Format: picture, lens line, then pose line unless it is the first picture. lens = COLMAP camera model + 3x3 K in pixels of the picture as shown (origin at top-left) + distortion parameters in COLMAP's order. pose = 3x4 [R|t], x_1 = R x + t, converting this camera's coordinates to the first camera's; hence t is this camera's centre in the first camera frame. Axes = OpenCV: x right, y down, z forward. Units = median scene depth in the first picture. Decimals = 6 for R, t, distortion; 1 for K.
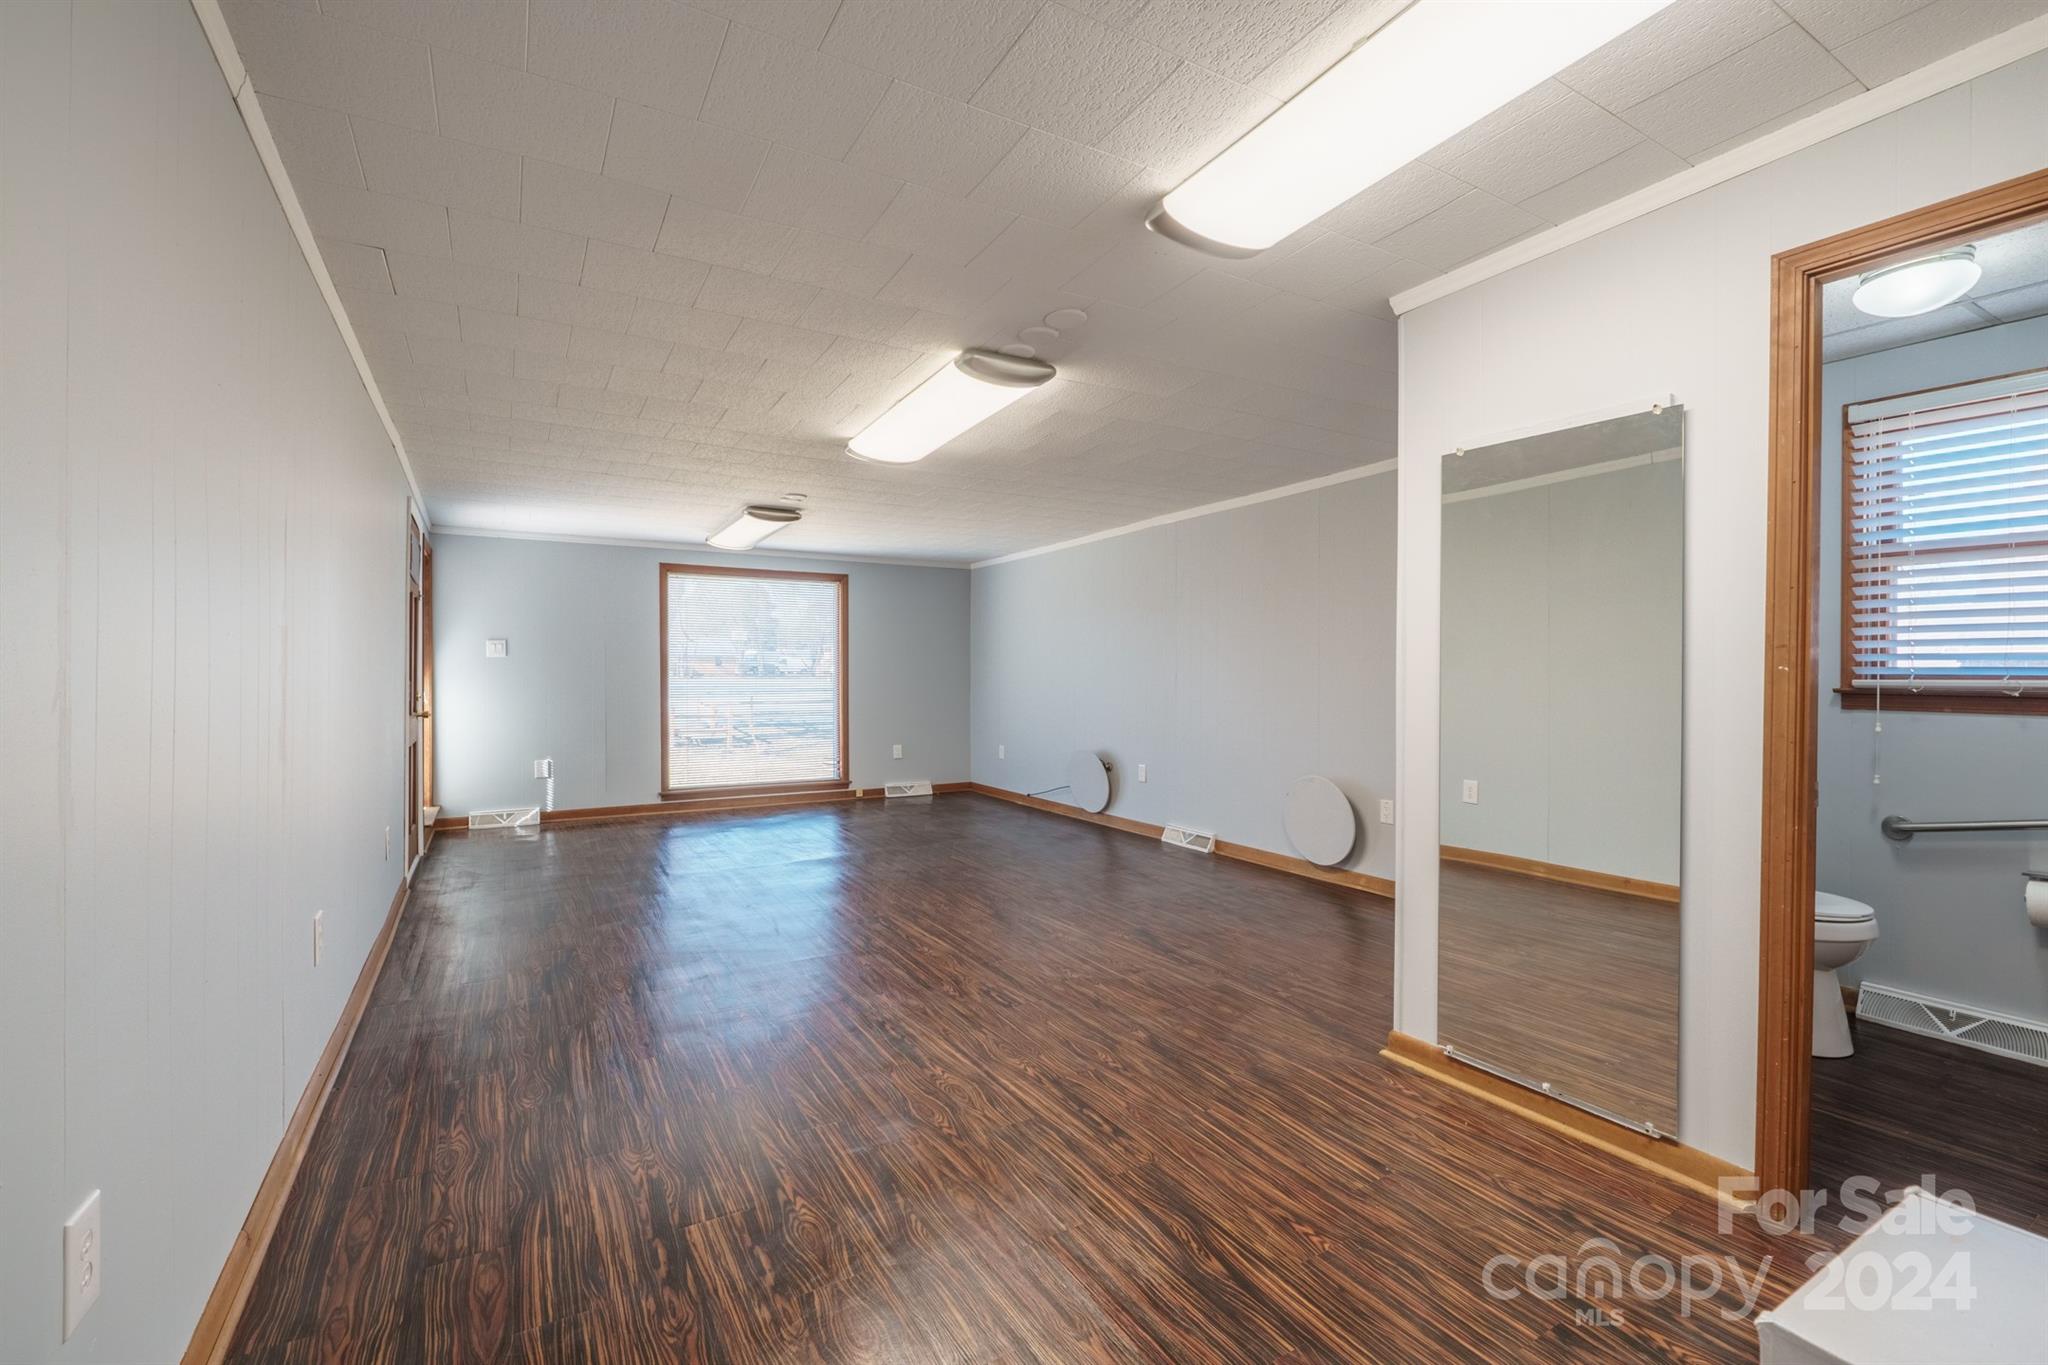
lens RADIAL K [[881.2, 0, 1020.1], [0, 881.2, 676.6], [0, 0, 1]] dist [-0.000341, 0.000057]
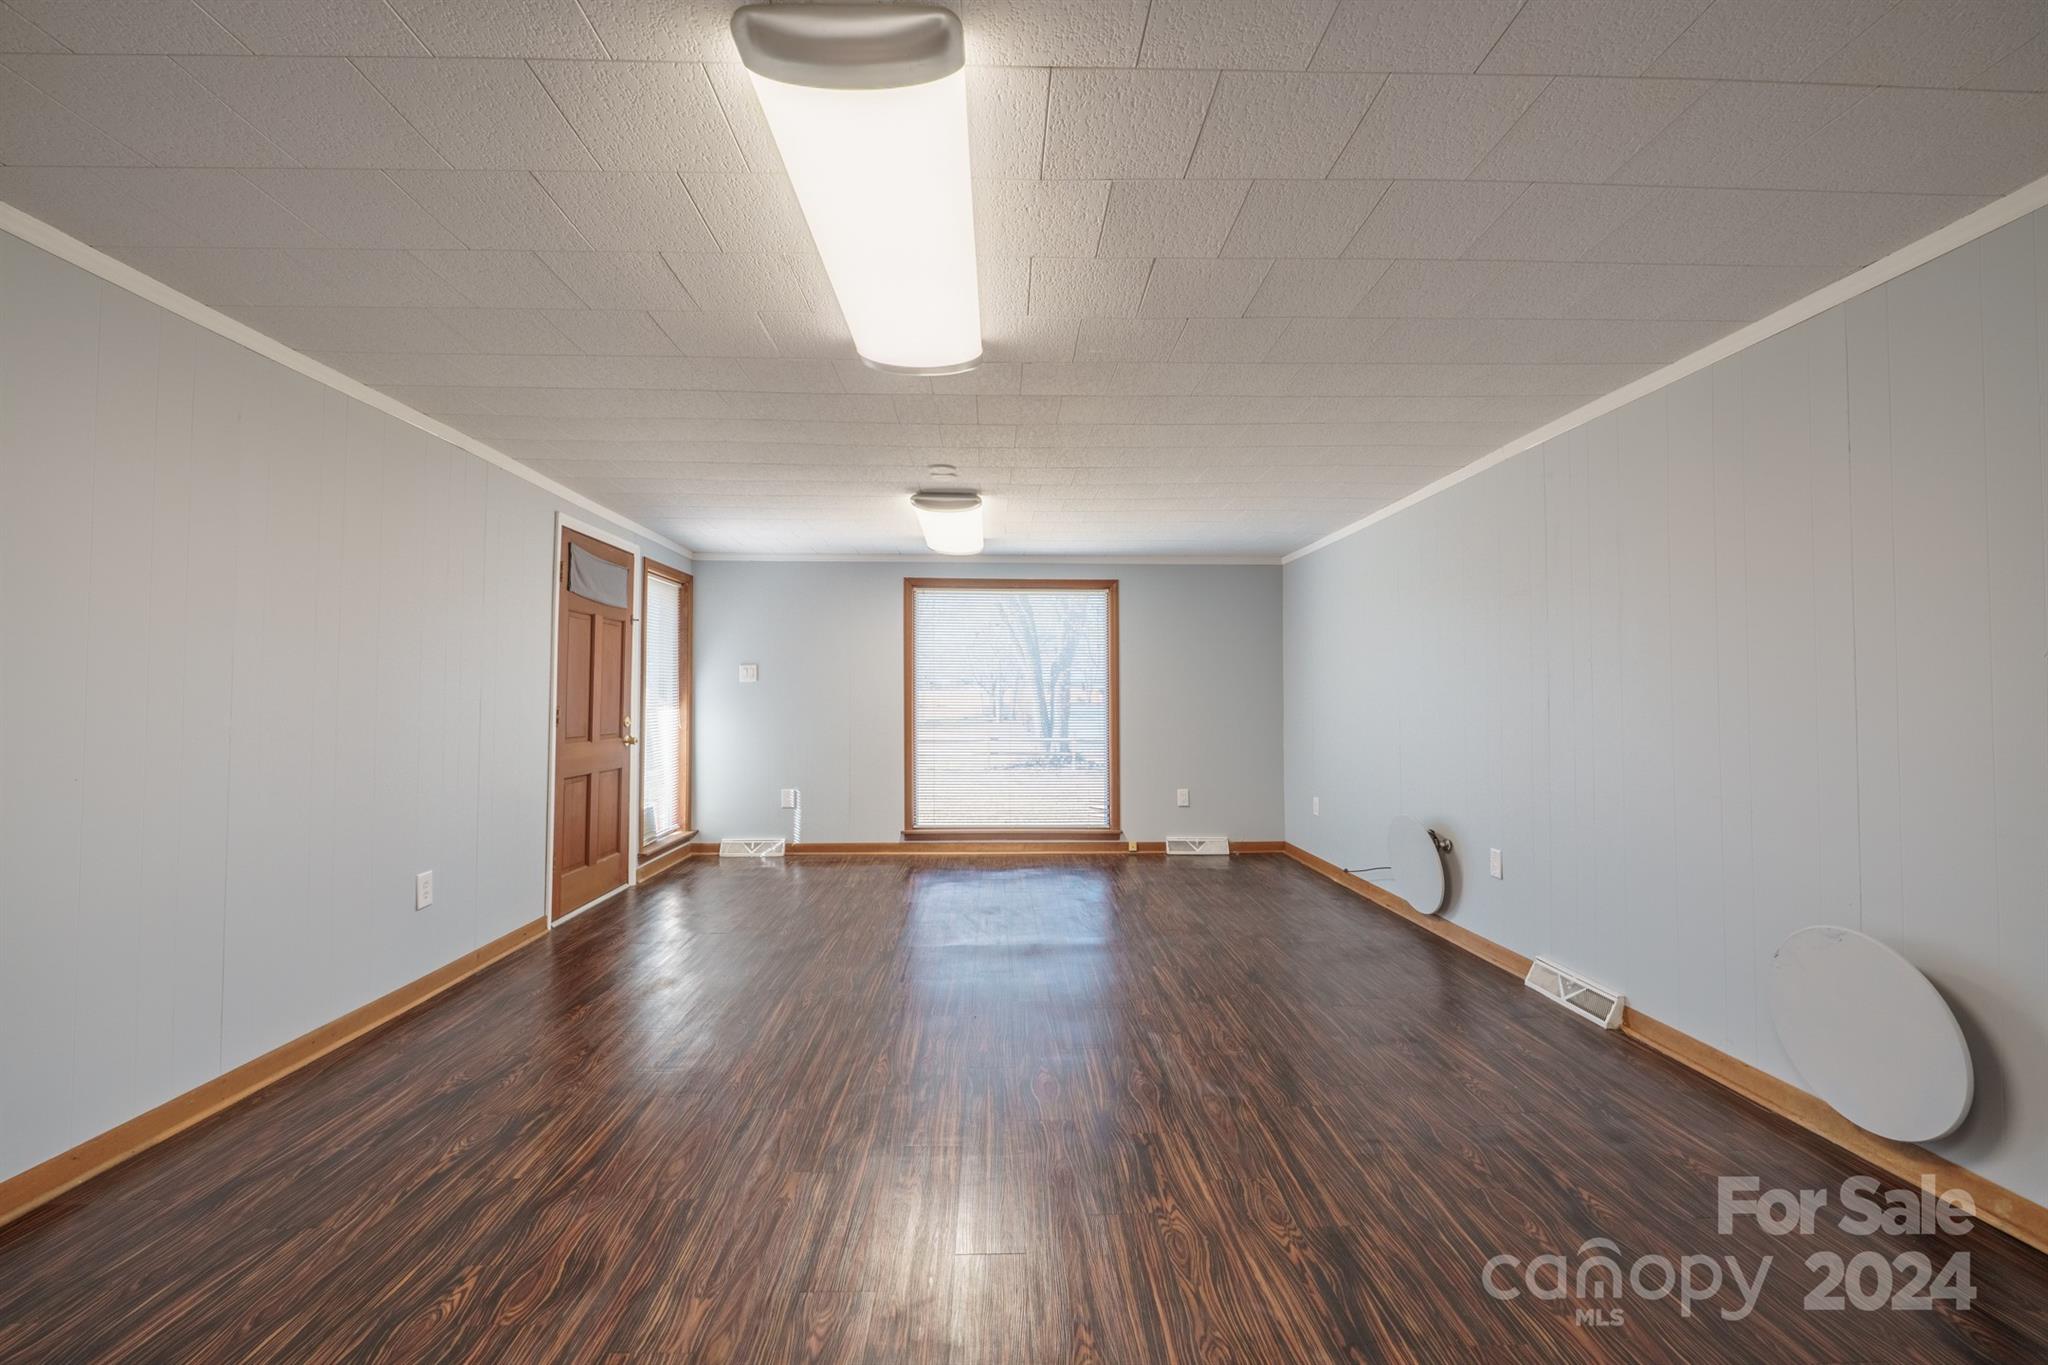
lens RADIAL K [[857.7, 0, 1017.8], [0, 857.7, 676.1], [0, 0, 1]] dist [-0.009827, -0.000205]
pose [[0.877892, -0.011645, -0.478717, 0.122013], [-0.003071, 0.999547, -0.029946, -0.001259], [0.478849, 0.027760, 0.877458, 0.292211]]
